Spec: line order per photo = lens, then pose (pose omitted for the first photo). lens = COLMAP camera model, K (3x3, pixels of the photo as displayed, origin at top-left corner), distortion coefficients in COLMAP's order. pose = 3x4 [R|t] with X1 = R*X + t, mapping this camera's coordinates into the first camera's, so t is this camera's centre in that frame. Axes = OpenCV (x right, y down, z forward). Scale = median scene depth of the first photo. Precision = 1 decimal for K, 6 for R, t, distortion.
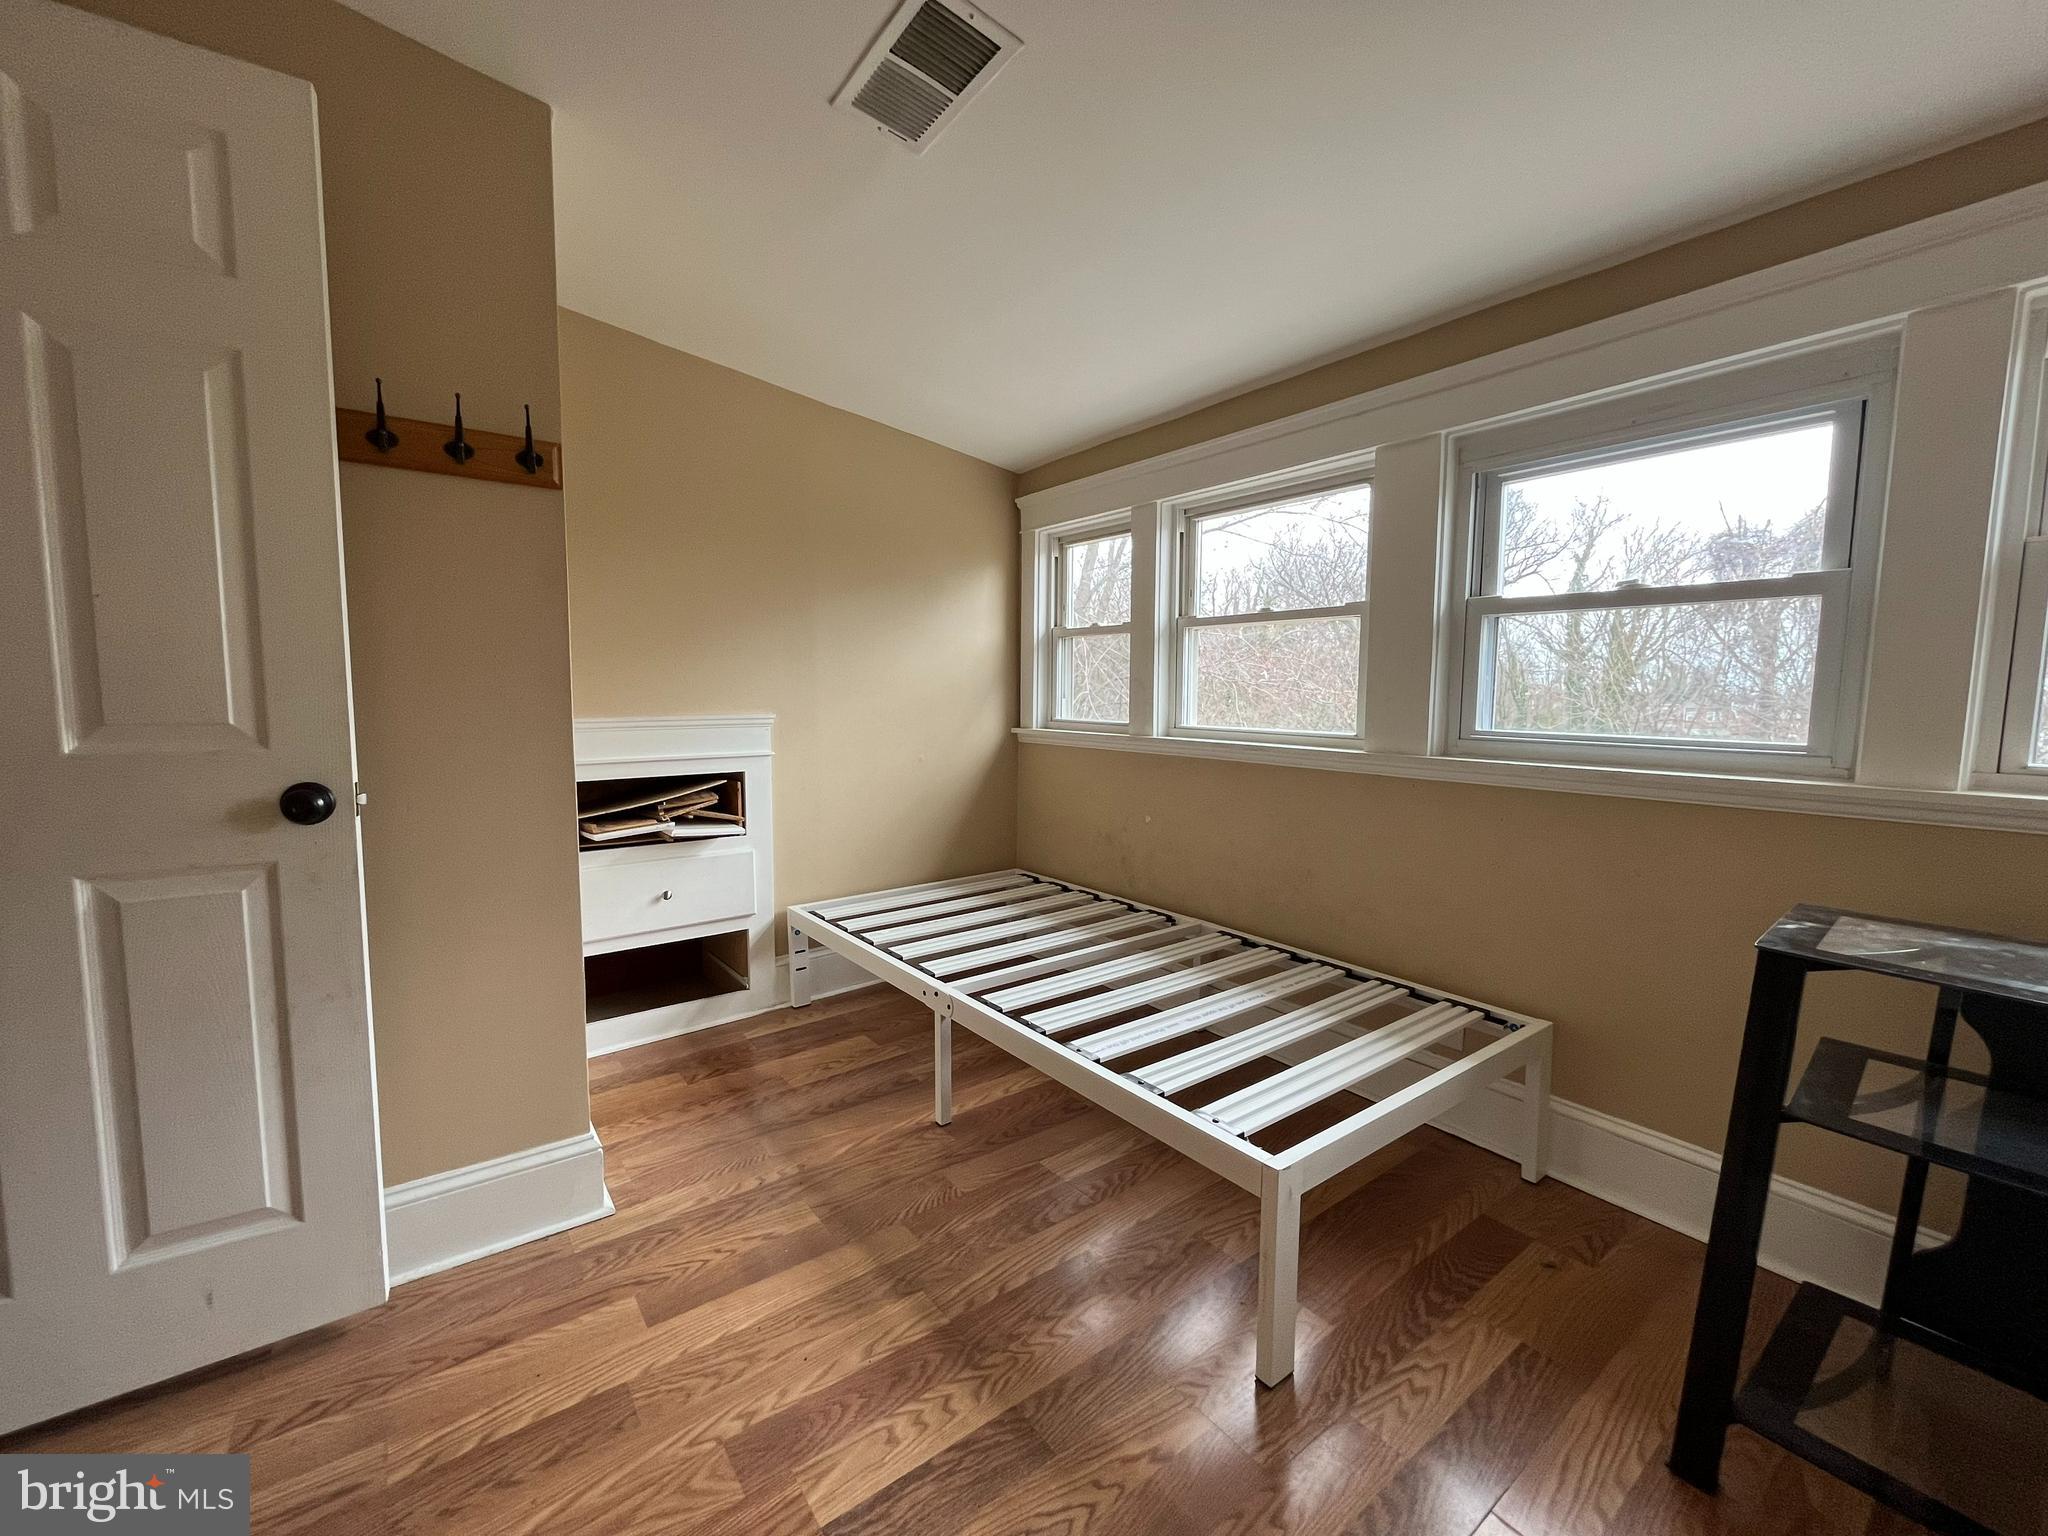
lens RADIAL K [[823.4, 0, 1026.0], [0, 823.4, 769.1], [0, 0, 1]] dist [-0.002553, -0.000470]
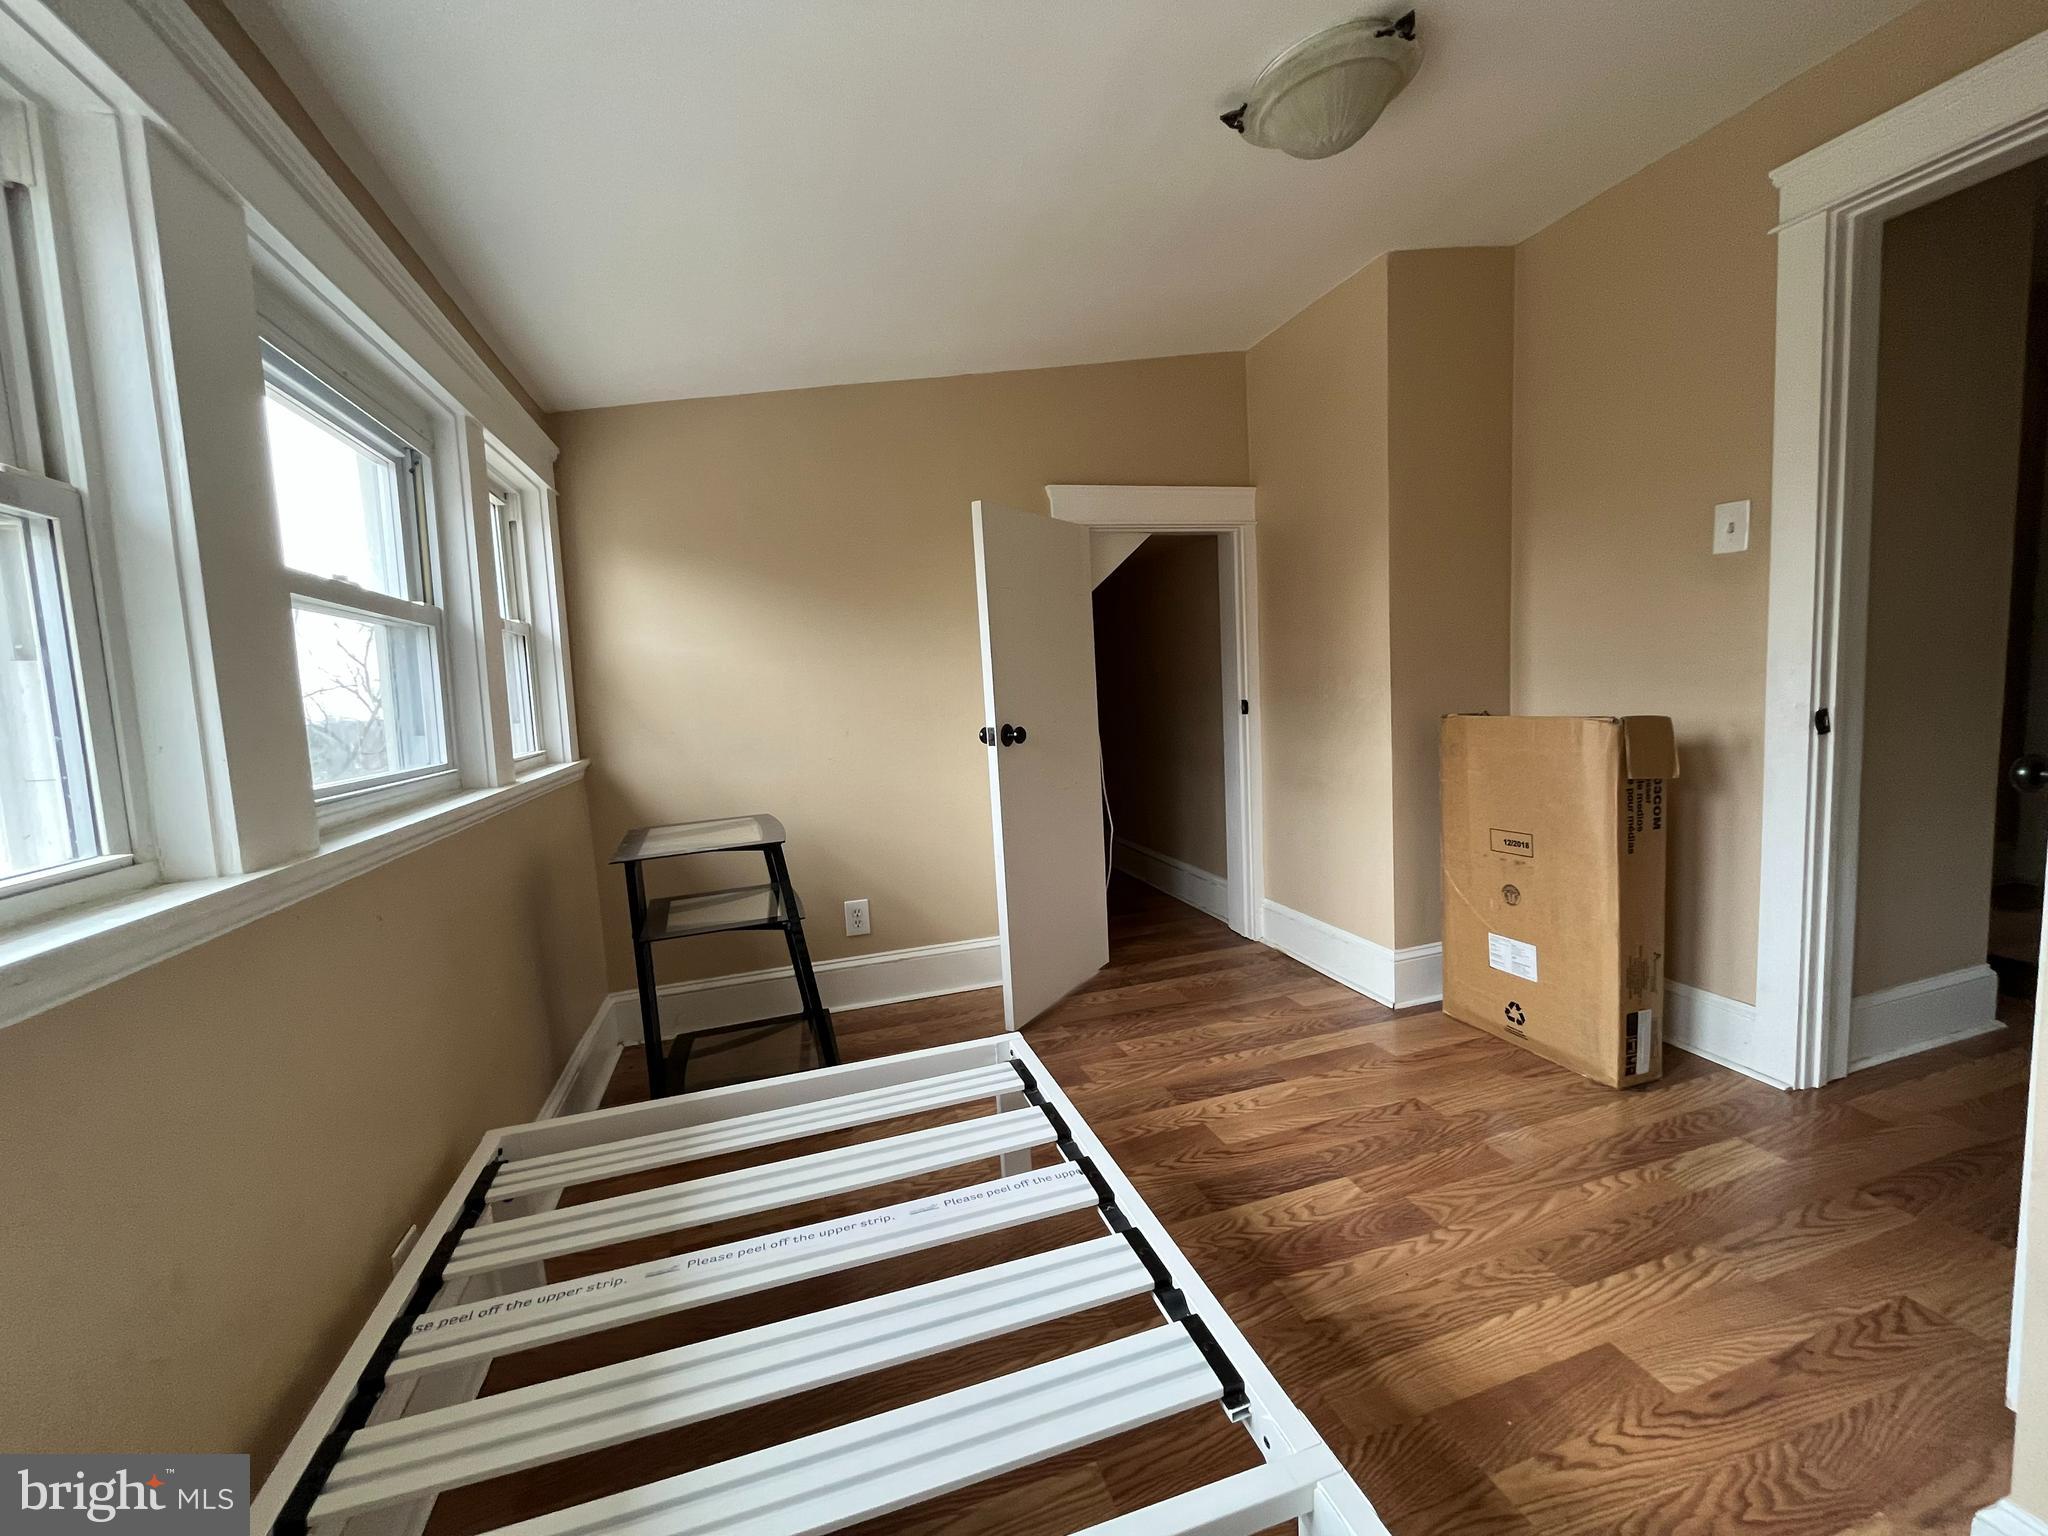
lens RADIAL K [[823.4, 0, 1024.7], [0, 823.4, 757.2], [0, 0, 1]] dist [-0.002553, -0.000470]
pose [[-0.941952, 0.015730, 0.335379, -0.159238], [0.079533, 0.980925, 0.177369, -0.191778], [-0.326192, 0.193747, -0.925236, 1.970561]]
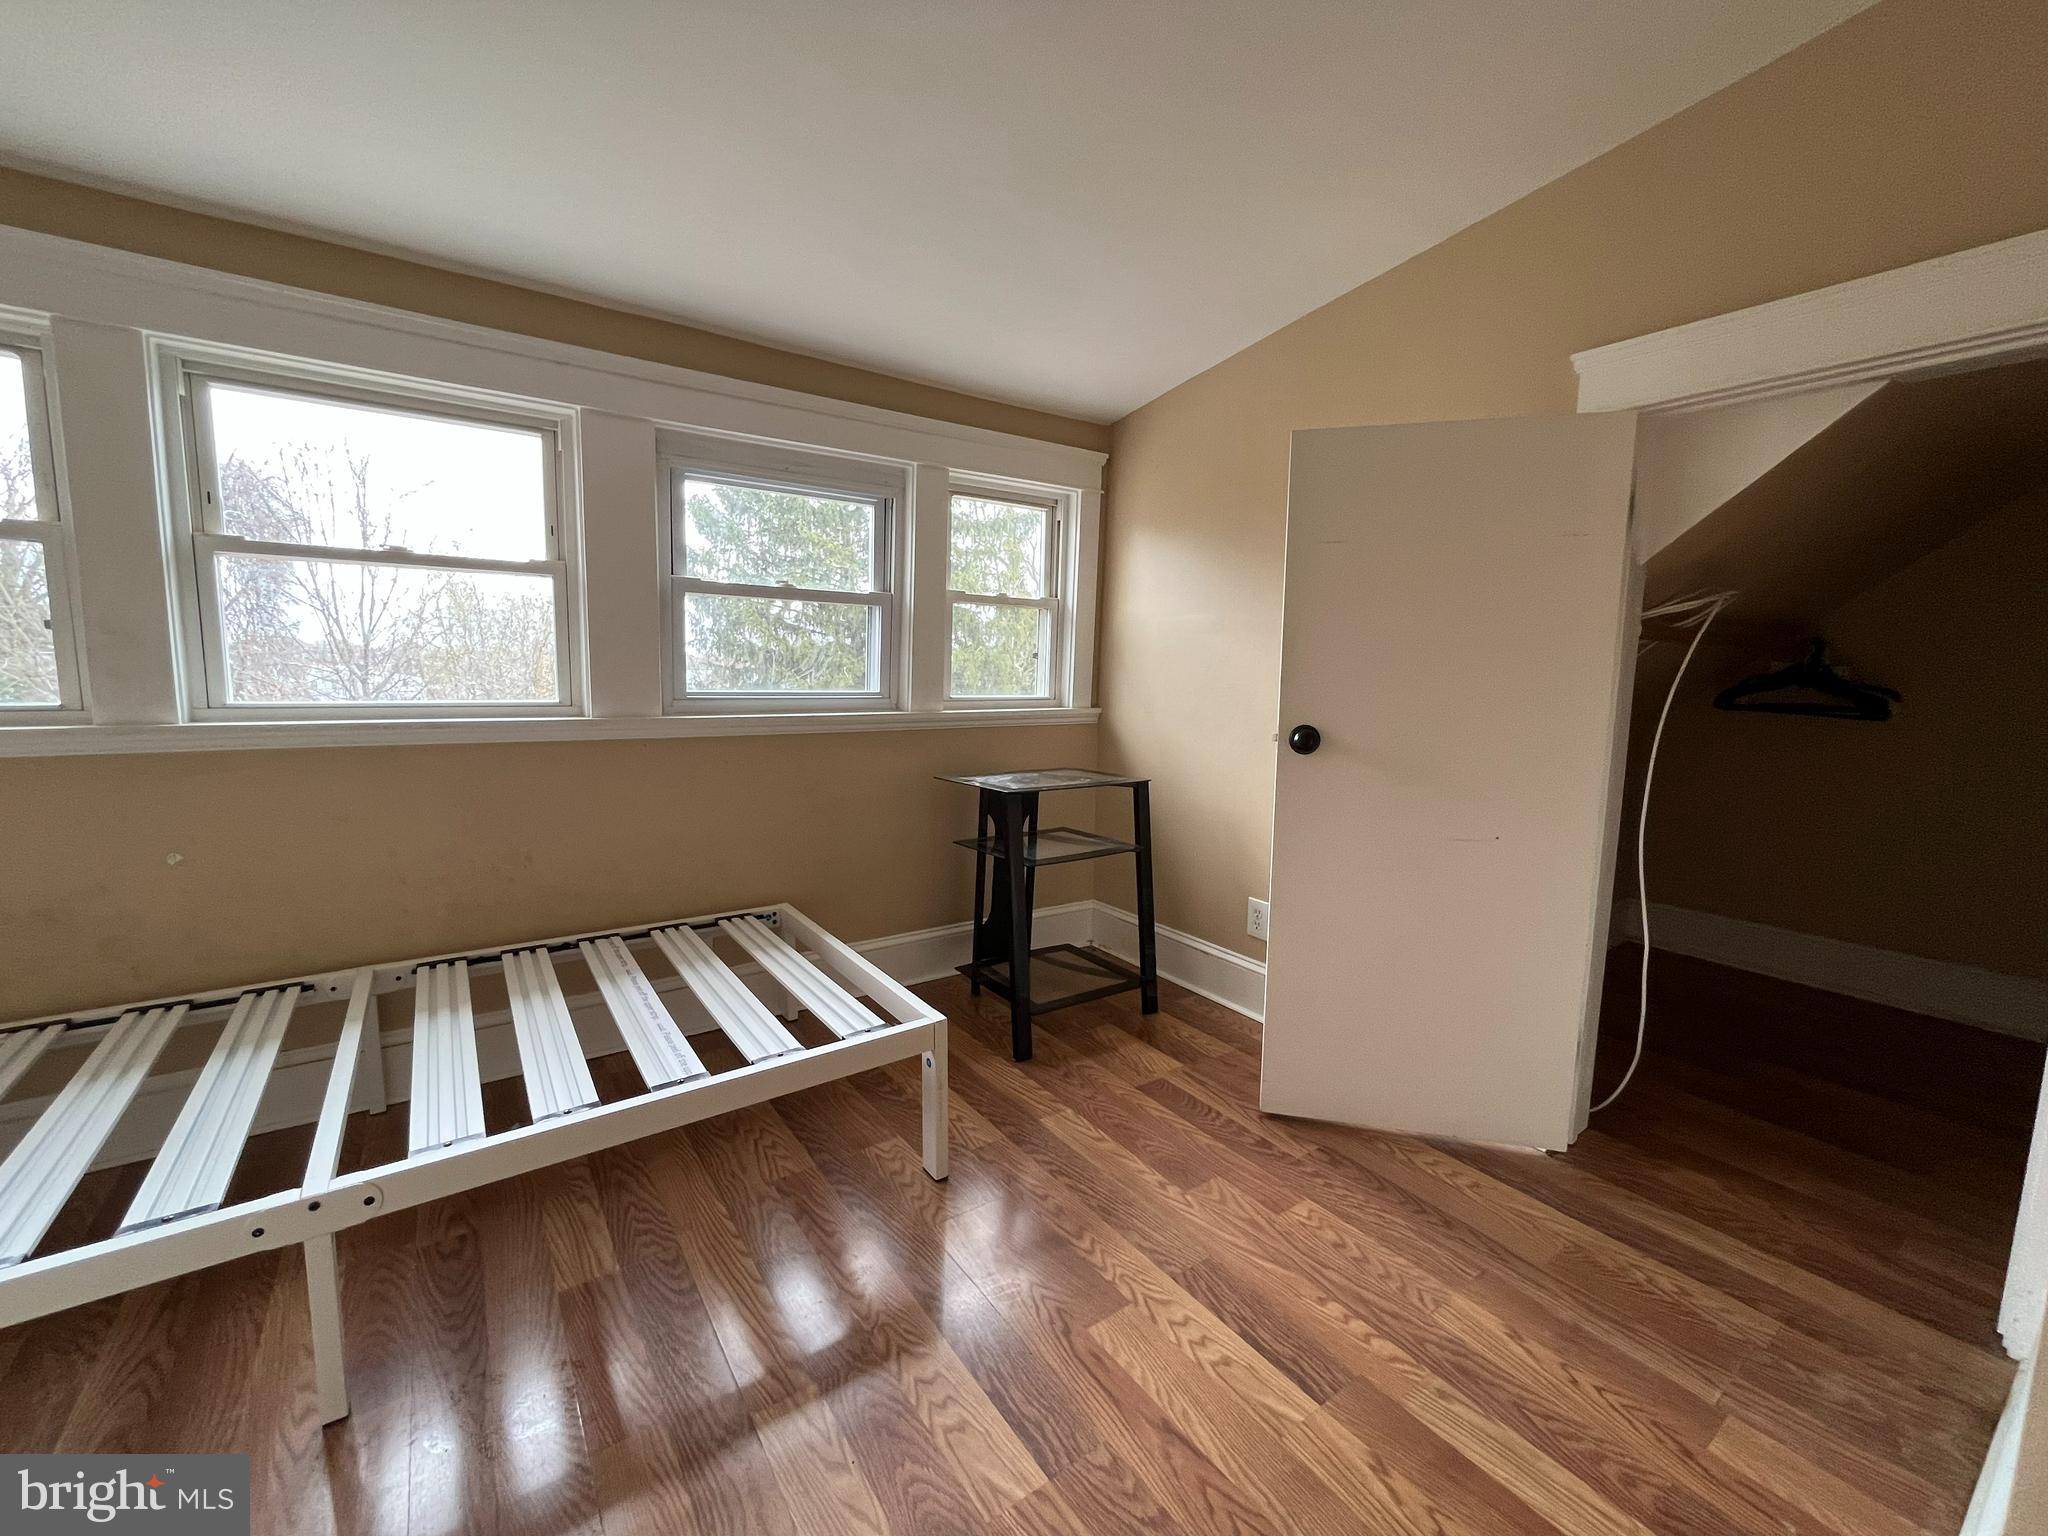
lens RADIAL K [[823.4, 0, 1021.6], [0, 823.4, 763.8], [0, 0, 1]] dist [-0.002553, -0.000470]
pose [[0.029737, -0.128923, 0.991209, -0.894849], [0.070886, 0.989422, 0.126564, -0.088134], [-0.997041, 0.066499, 0.038562, 0.712345]]
